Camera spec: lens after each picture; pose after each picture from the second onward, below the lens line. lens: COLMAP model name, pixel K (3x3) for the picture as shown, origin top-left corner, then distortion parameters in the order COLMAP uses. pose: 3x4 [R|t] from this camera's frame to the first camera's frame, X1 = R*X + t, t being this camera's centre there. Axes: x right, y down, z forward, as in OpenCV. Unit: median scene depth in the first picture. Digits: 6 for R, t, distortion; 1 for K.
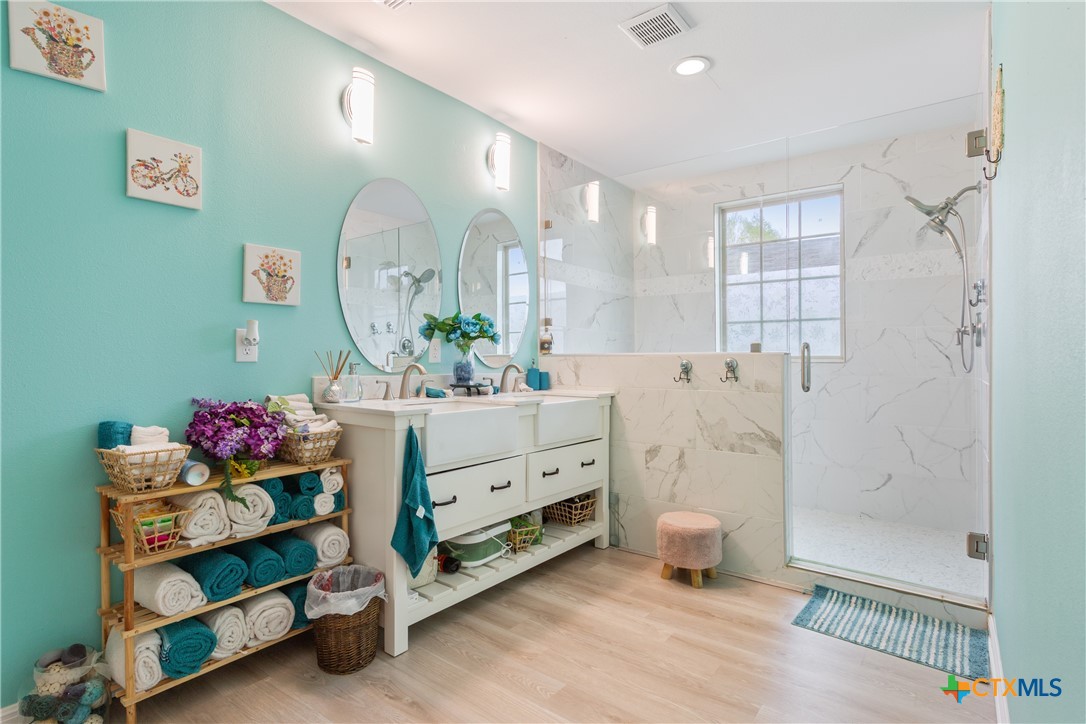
lens RADIAL K [[535.3, 0, 541.4], [0, 535.3, 362.5], [0, 0, 1]] dist [-0.012750, 0.004916]
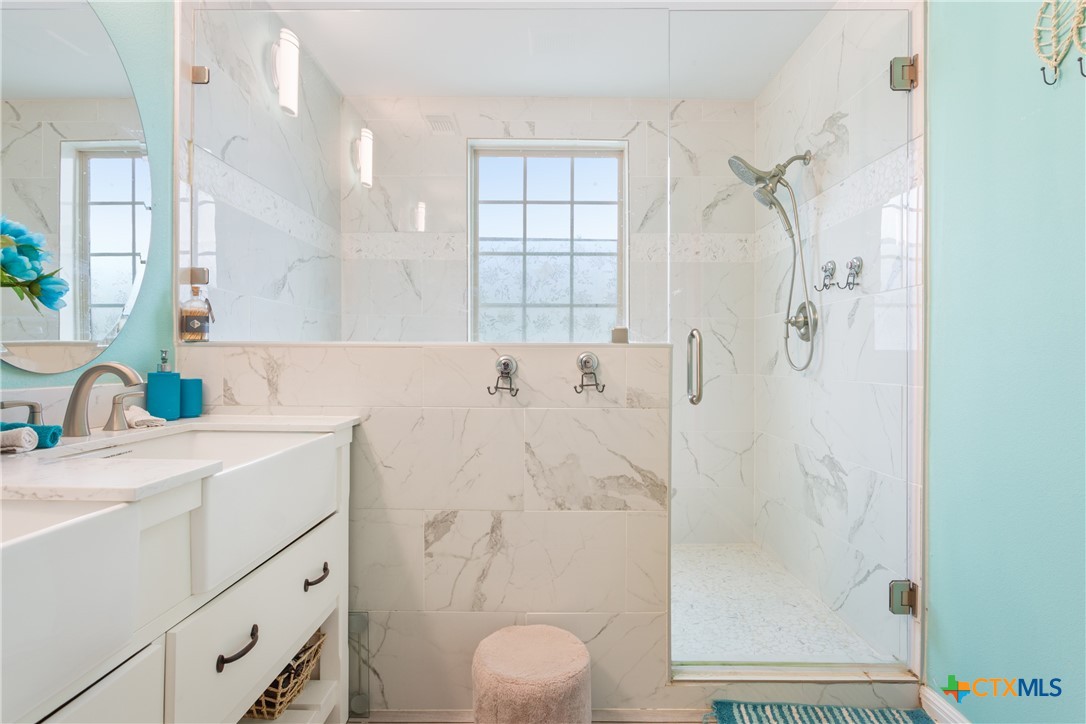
lens RADIAL K [[535.3, 0, 551.2], [0, 535.3, 354.0], [0, 0, 1]] dist [-0.012750, 0.004916]
pose [[0.790197, 0.005139, 0.612832, -0.033264], [-0.000181, 0.999967, -0.008151, -0.001047], [-0.612853, 0.006330, 0.790171, 0.462597]]
